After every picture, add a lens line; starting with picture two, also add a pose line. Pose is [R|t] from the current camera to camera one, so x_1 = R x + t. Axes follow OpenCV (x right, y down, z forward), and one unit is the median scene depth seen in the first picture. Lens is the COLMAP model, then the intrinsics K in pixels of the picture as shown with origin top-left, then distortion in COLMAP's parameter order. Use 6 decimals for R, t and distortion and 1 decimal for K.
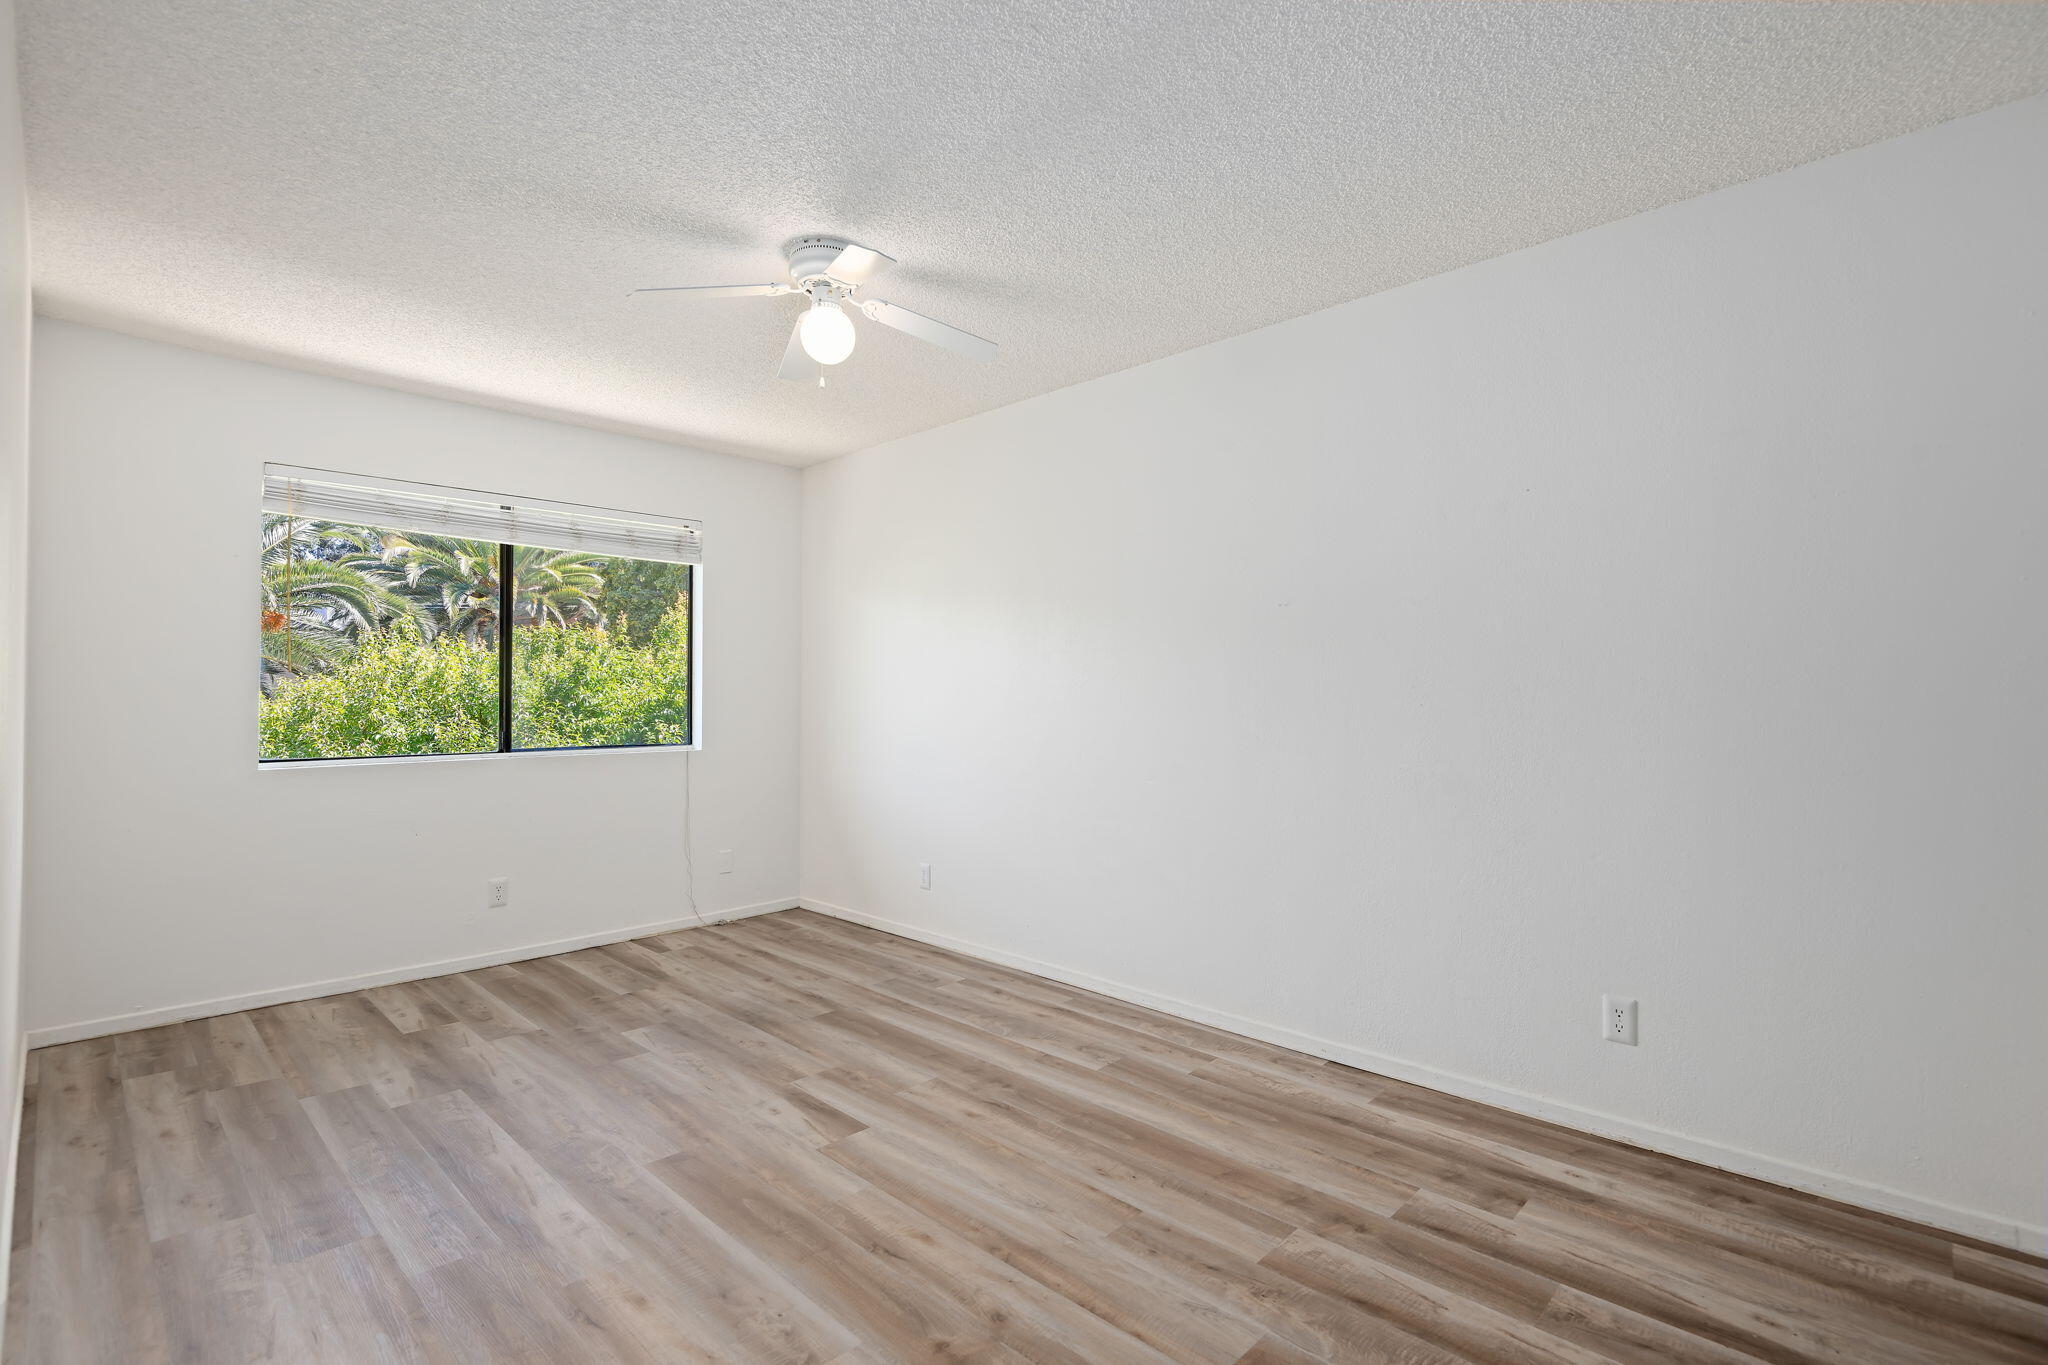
lens RADIAL K [[945.4, 0, 1023.2], [0, 945.4, 686.2], [0, 0, 1]] dist [-0.004616, -0.001089]
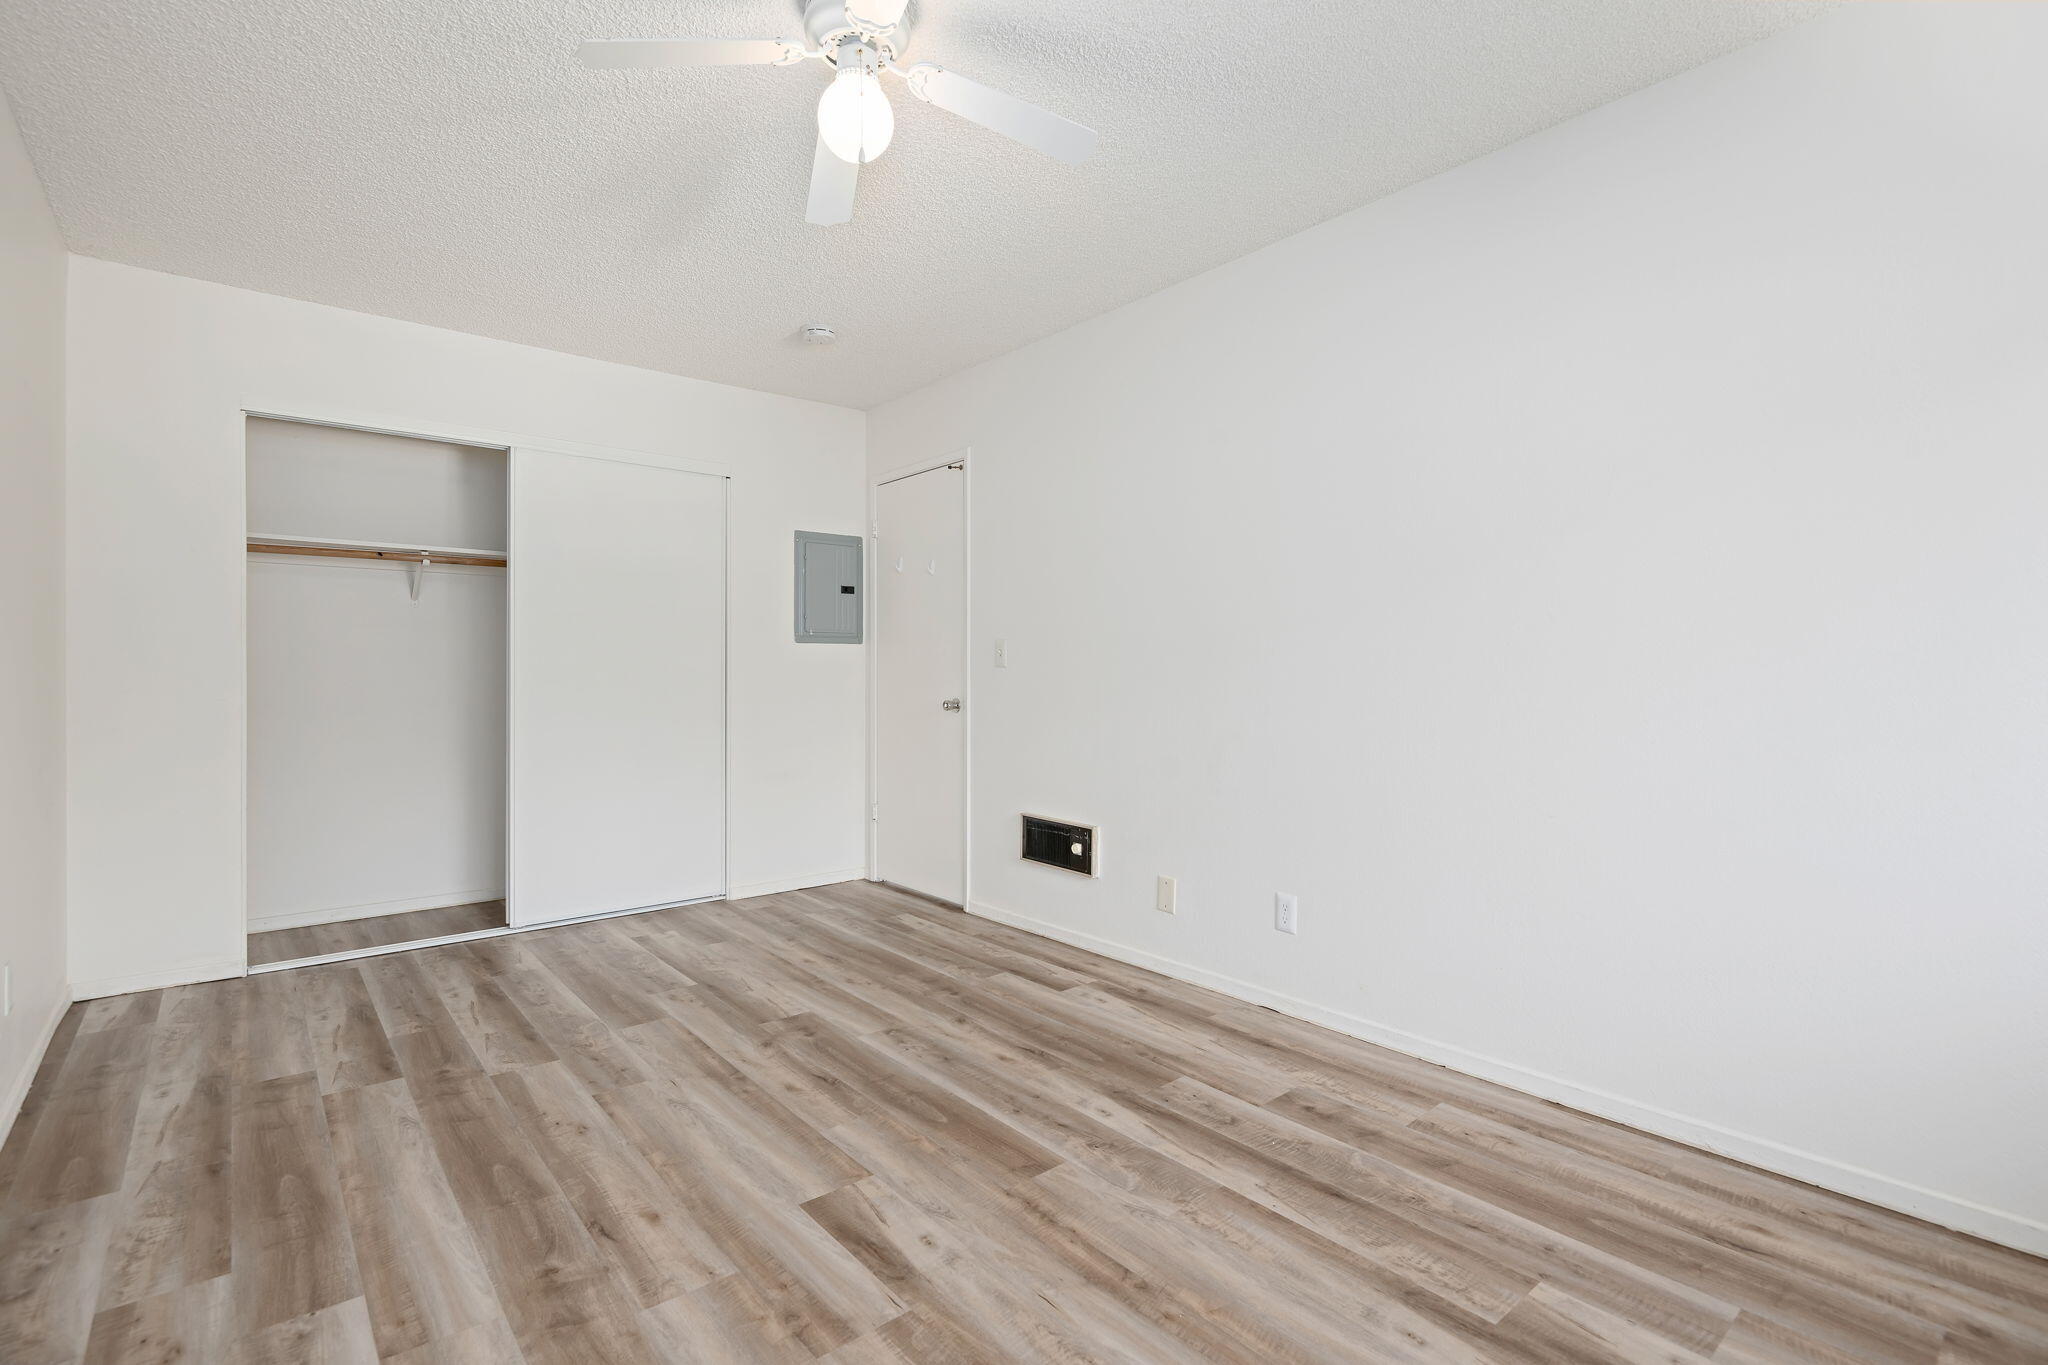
lens RADIAL K [[945.4, 0, 1024.6], [0, 945.4, 679.8], [0, 0, 1]] dist [-0.004616, -0.001089]
pose [[-0.995047, 0.000210, 0.099401, -0.454523], [-0.000132, 0.999994, -0.003432, 0.062813], [-0.099401, -0.003428, -0.995042, 1.897808]]
